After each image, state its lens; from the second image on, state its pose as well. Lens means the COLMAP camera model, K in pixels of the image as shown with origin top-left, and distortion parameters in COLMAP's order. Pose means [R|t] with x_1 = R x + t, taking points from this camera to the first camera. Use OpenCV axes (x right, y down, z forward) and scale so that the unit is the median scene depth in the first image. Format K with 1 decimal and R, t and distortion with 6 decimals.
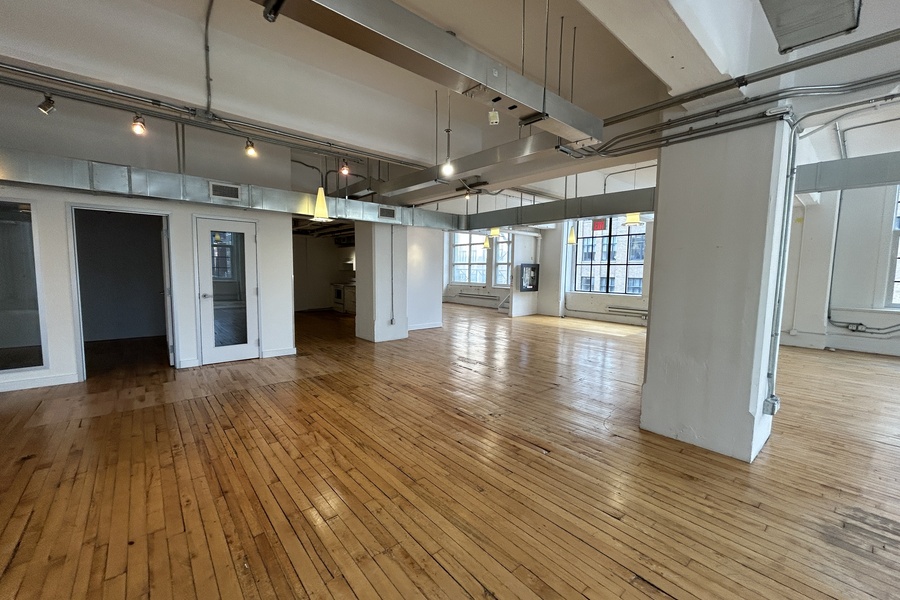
lens RADIAL K [[360.4, 0, 450.0], [0, 360.4, 300.0], [0, 0, 1]] dist [-0.000847, -0.000308]
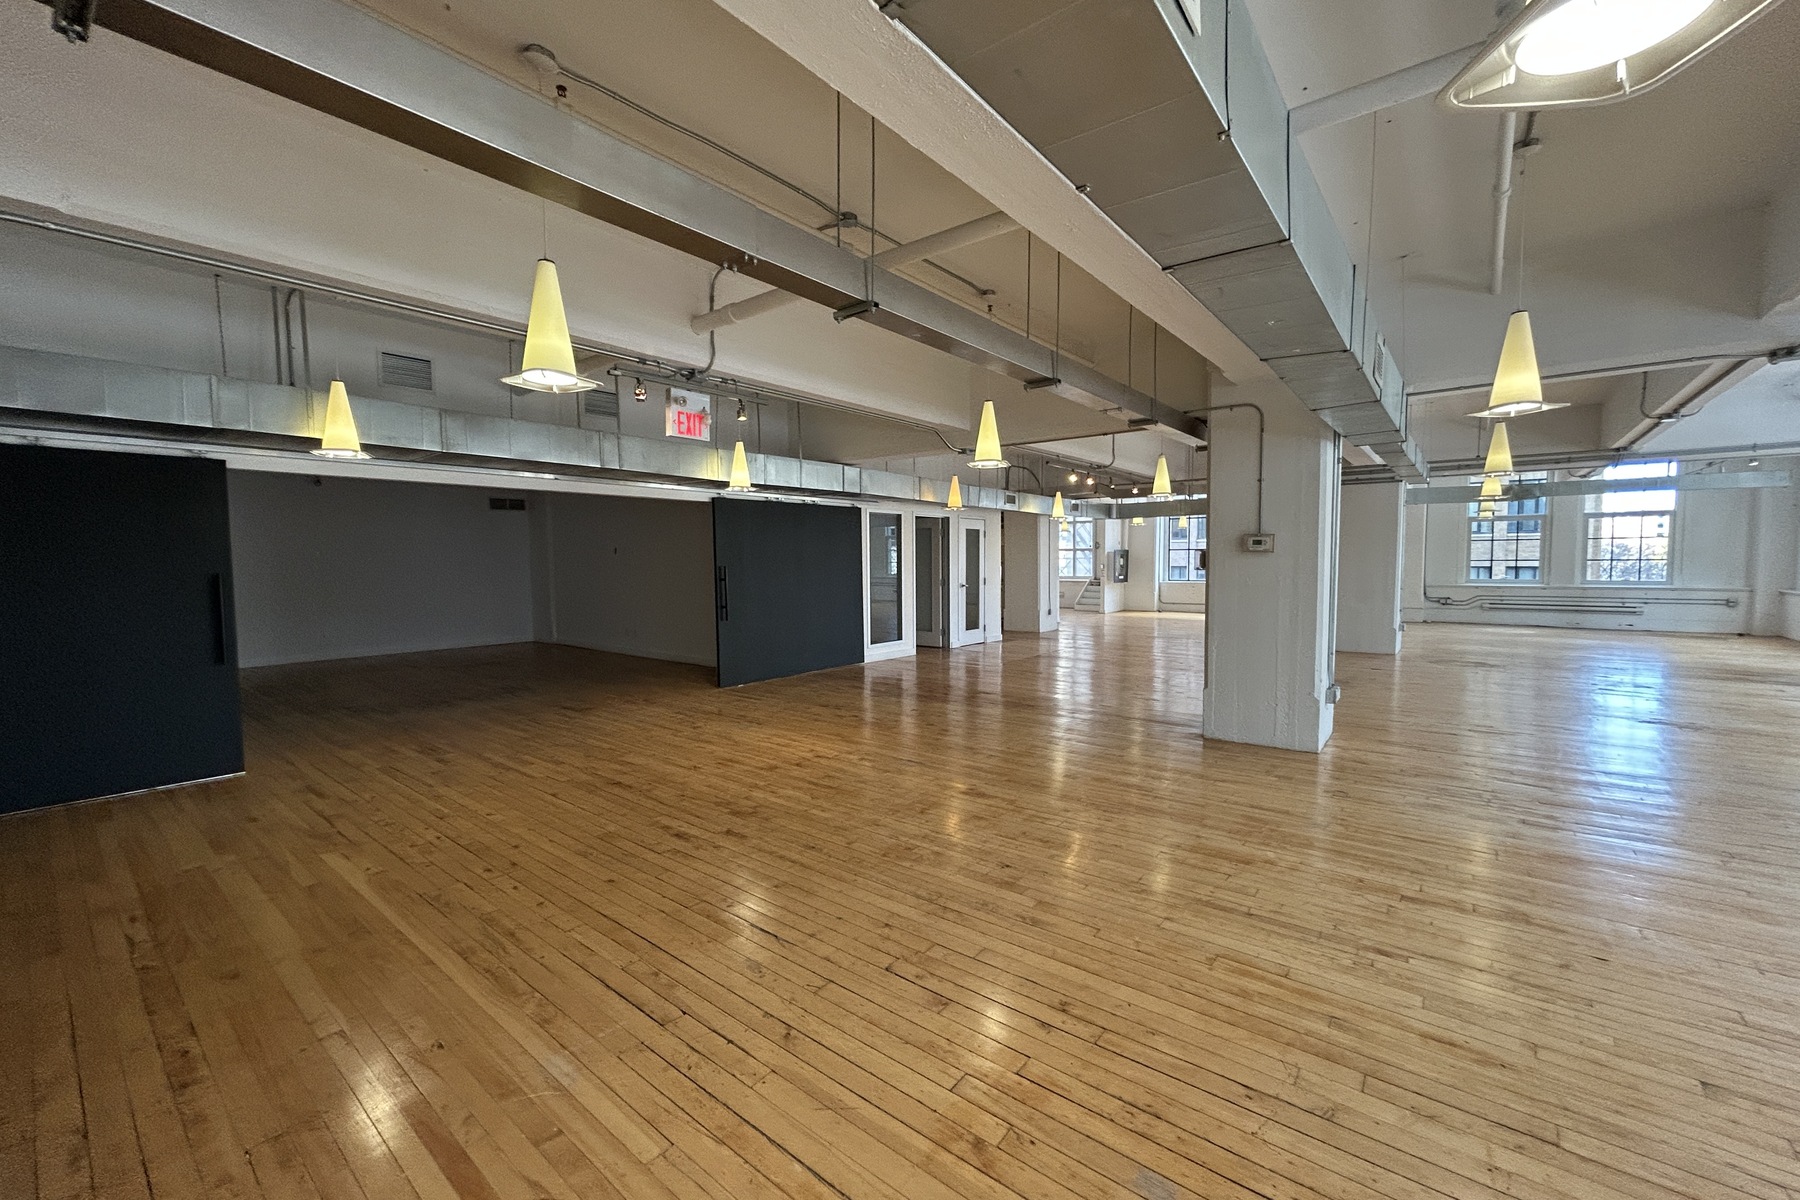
lens RADIAL K [[718.8, 0, 900.0], [0, 718.8, 600.0], [0, 0, 1]] dist [0.000175, -0.000011]
pose [[0.982643, -0.032817, 0.182579, -1.342395], [0.038643, 0.998848, -0.028445, 0.095330], [-0.181435, 0.035007, 0.982780, -1.260673]]
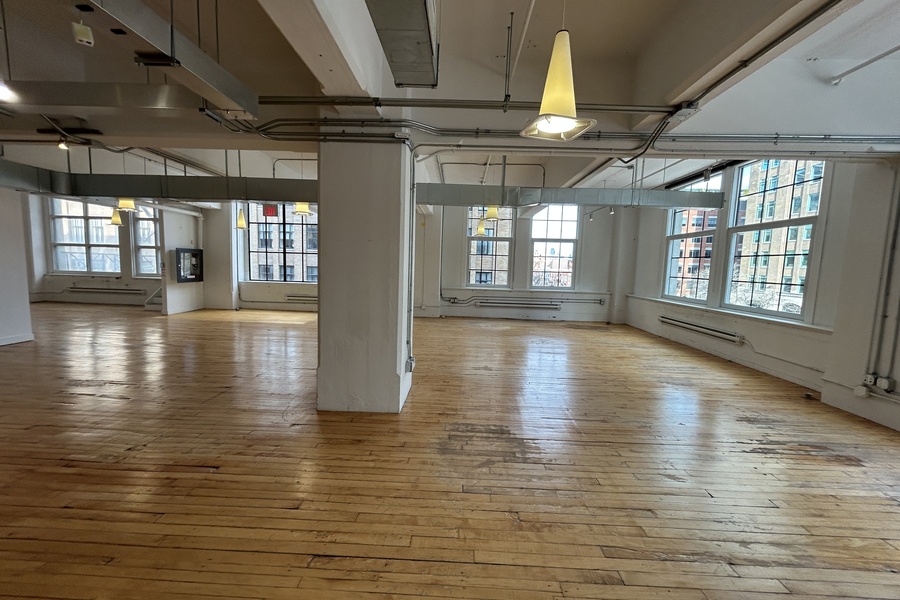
lens RADIAL K [[360.4, 0, 450.0], [0, 360.4, 300.0], [0, 0, 1]] dist [-0.000847, -0.000308]
pose [[0.675418, -0.064365, 0.734620, 0.028085], [0.040574, 0.997918, 0.050131, -0.001045], [-0.736318, -0.004052, 0.676624, 0.005699]]
